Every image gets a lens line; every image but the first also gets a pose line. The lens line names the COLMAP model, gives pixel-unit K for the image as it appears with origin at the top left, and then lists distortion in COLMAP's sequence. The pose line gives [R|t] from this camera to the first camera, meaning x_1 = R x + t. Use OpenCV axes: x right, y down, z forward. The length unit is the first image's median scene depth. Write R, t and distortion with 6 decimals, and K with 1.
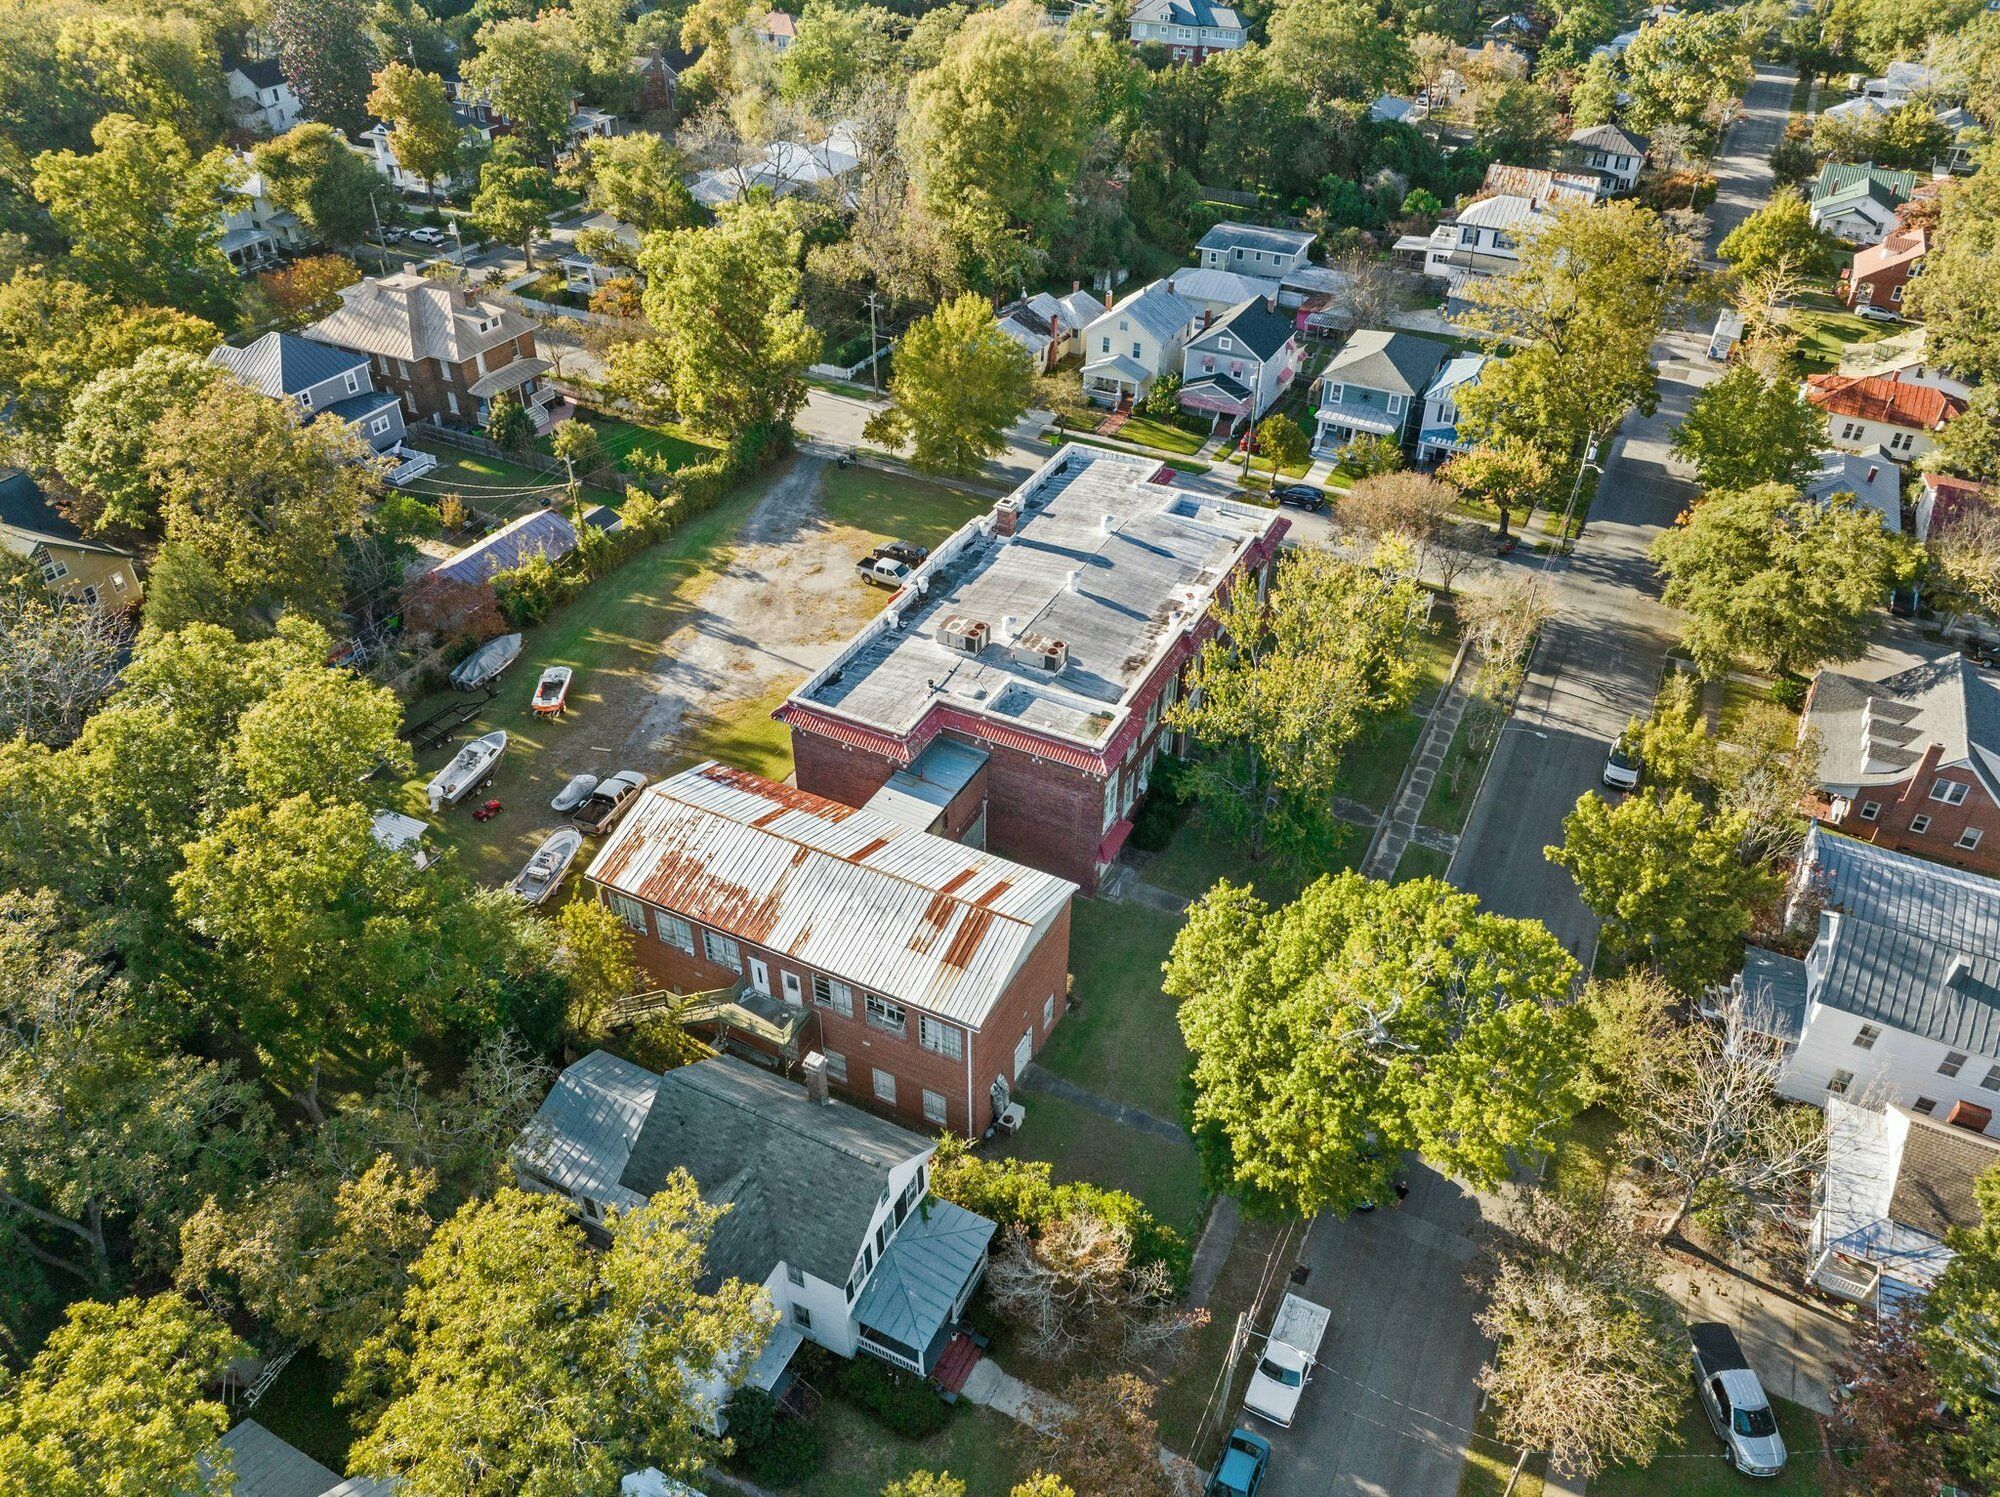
lens RADIAL K [[1411.5, 0, 1000.6], [0, 1411.5, 763.0], [0, 0, 1]] dist [-0.042119, 0.010593]
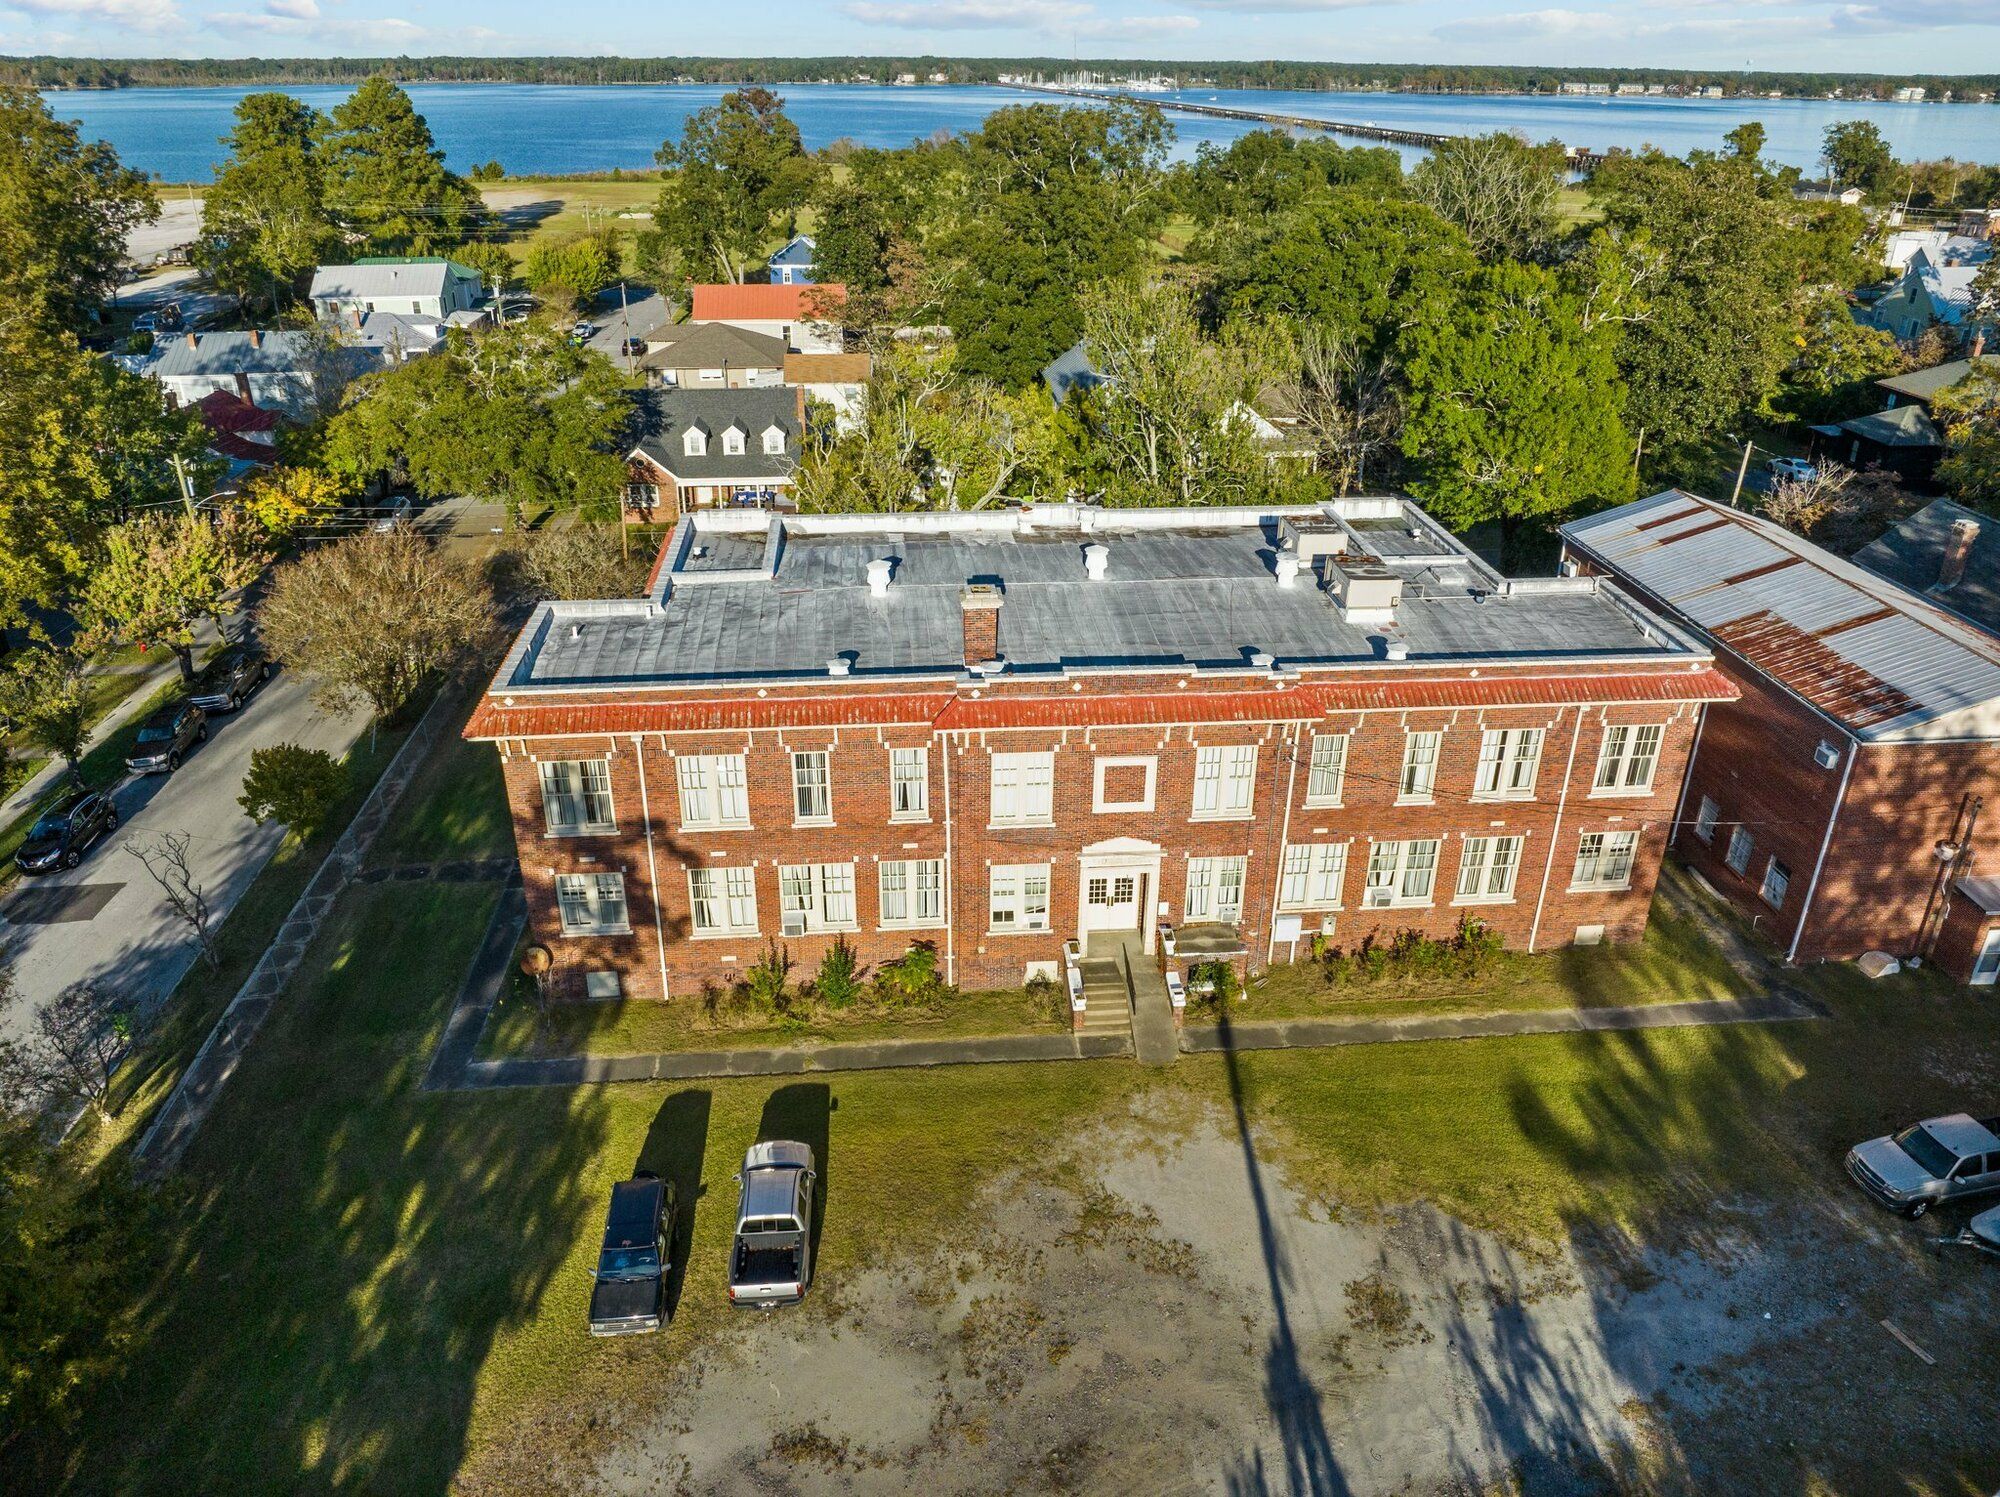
lens RADIAL K [[1411.5, 0, 973.0], [0, 1411.5, 757.6], [0, 0, 1]] dist [-0.042119, 0.010593]
pose [[-0.520678, -0.388711, 0.760130, -0.384127], [0.510457, 0.571932, 0.642127, -0.471436], [-0.684345, 0.722355, -0.099373, 1.135923]]
